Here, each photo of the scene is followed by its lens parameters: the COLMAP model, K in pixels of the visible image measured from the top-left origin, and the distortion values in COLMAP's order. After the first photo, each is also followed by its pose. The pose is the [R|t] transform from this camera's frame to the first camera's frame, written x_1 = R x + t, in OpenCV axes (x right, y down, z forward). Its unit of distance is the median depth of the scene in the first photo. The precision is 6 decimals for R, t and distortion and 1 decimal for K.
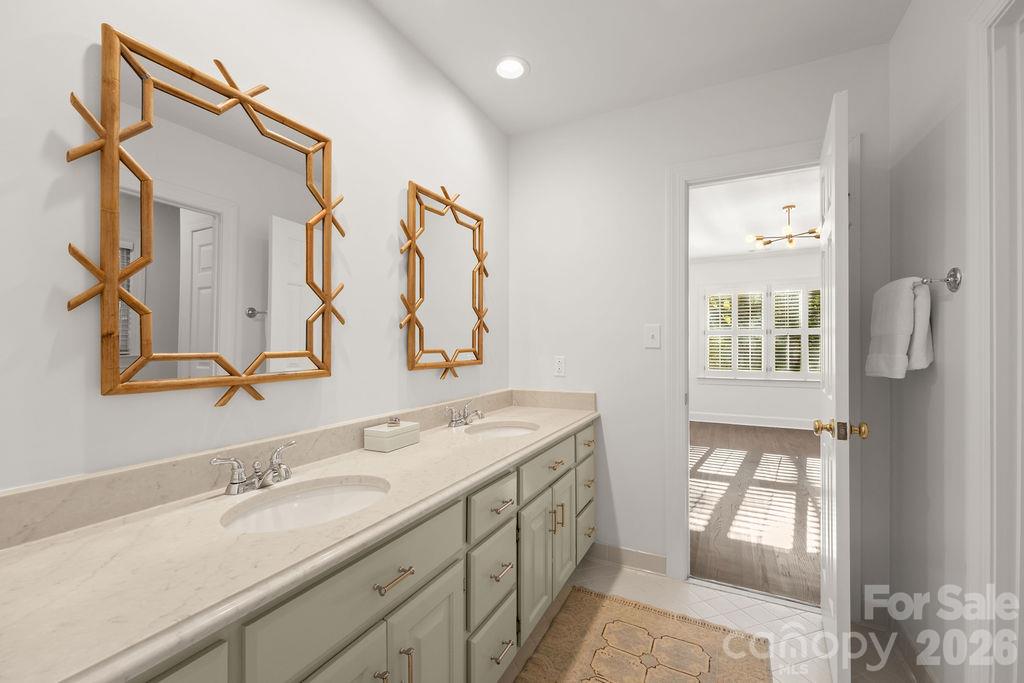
lens RADIAL K [[424.6, 0, 512.0], [0, 424.6, 343.8], [0, 0, 1]] dist [0.000817, -0.000250]
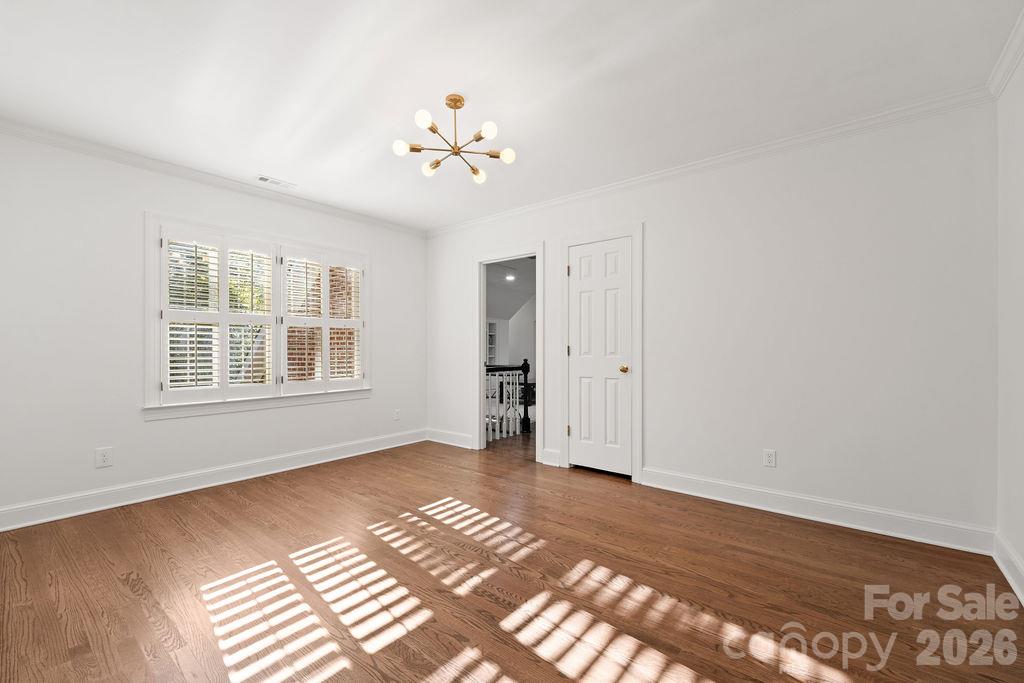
lens RADIAL K [[424.6, 0, 510.0], [0, 424.6, 350.0], [0, 0, 1]] dist [0.000817, -0.000250]
pose [[0.204194, 0.000548, 0.978930, 0.056290], [-0.000753, 1.000000, -0.000403, 0.015157], [-0.978930, -0.000655, 0.204194, 0.535140]]
